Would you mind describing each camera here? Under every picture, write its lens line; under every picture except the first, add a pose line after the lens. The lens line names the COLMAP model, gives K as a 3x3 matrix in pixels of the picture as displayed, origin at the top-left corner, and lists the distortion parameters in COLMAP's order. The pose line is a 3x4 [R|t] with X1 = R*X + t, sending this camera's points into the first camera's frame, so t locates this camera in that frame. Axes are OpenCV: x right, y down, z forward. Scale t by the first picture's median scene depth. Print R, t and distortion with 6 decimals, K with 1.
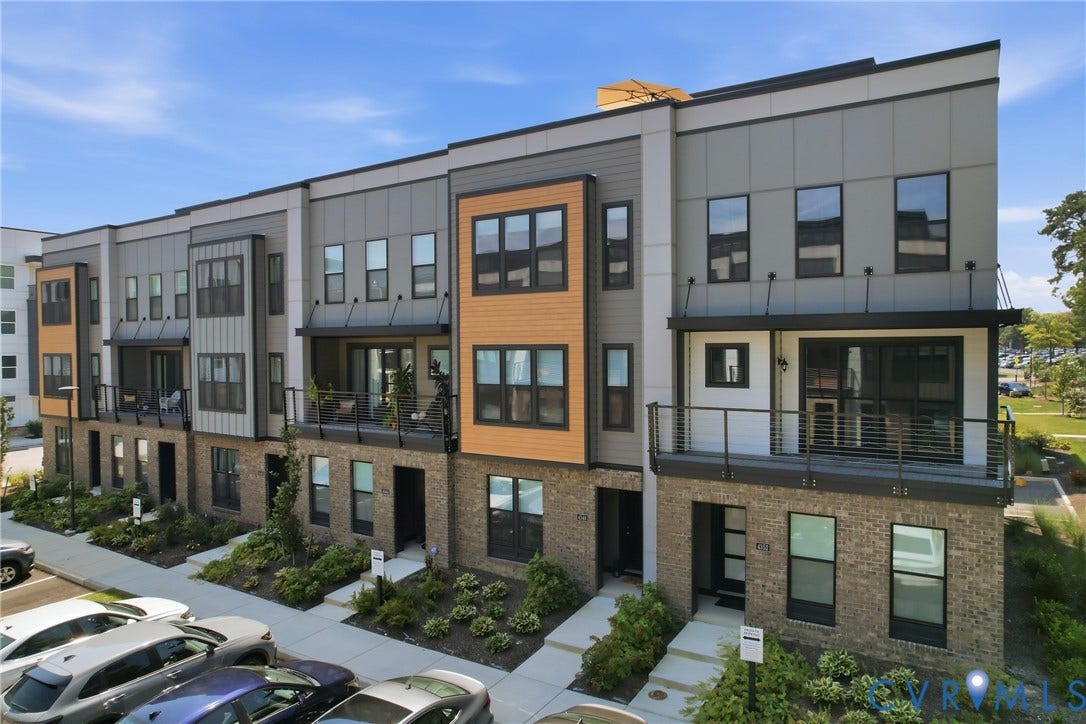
lens RADIAL K [[685.4, 0, 542.6], [0, 685.4, 363.4], [0, 0, 1]] dist [-0.041729, 0.021865]
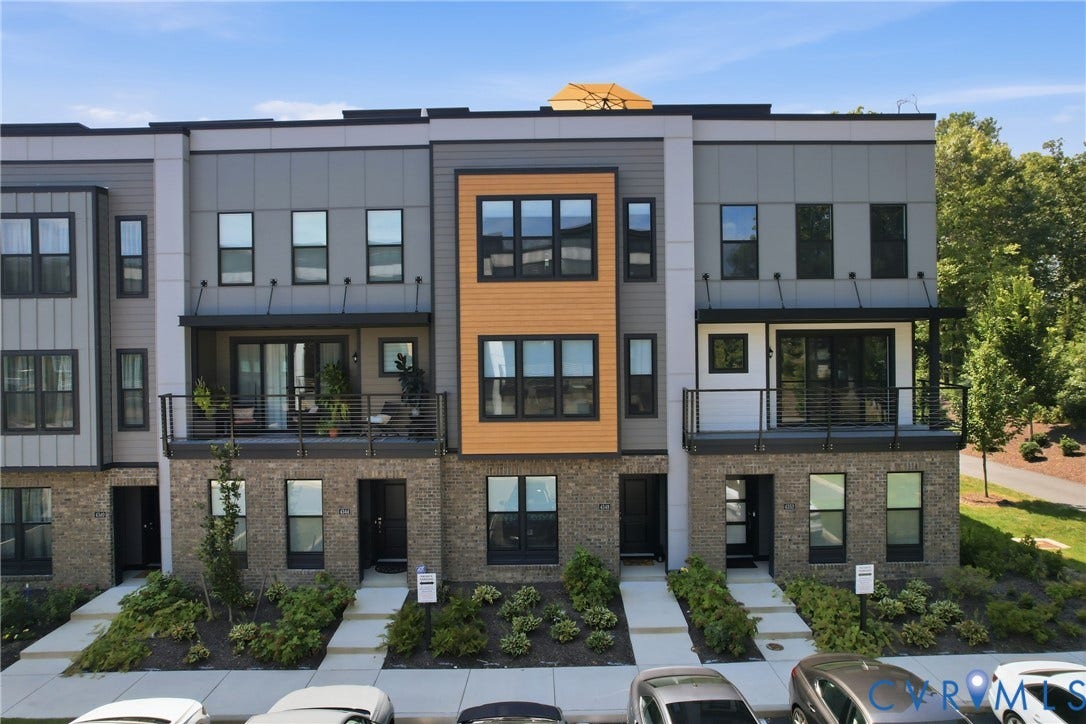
lens RADIAL K [[685.4, 0, 549.7], [0, 685.4, 361.8], [0, 0, 1]] dist [-0.041729, 0.021865]
pose [[0.849978, -0.010928, 0.526704, -0.535191], [0.020082, 0.999730, -0.011666, 0.022440], [-0.526435, 0.020493, 0.849969, 0.182245]]
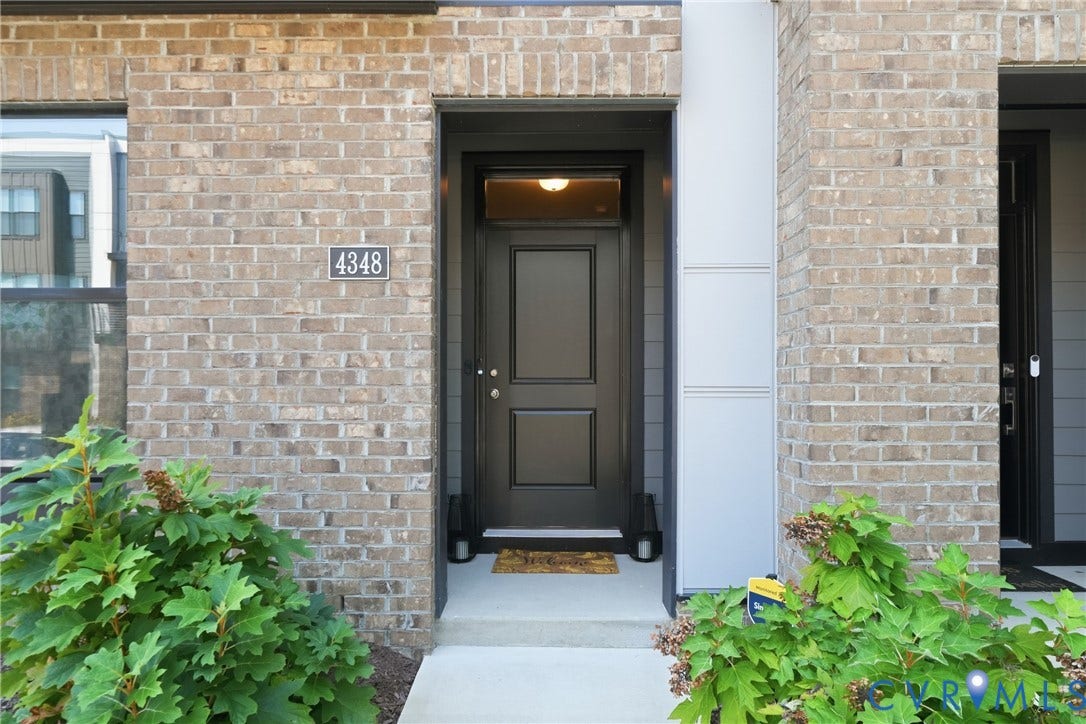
lens RADIAL K [[685.4, 0, 551.7], [0, 685.4, 382.8], [0, 0, 1]] dist [-0.041729, 0.021865]
pose [[0.851210, 0.006976, 0.524779, 0.001896], [0.007207, 0.999662, -0.024979, 0.264352], [-0.524776, 0.025044, 0.850872, 0.797808]]
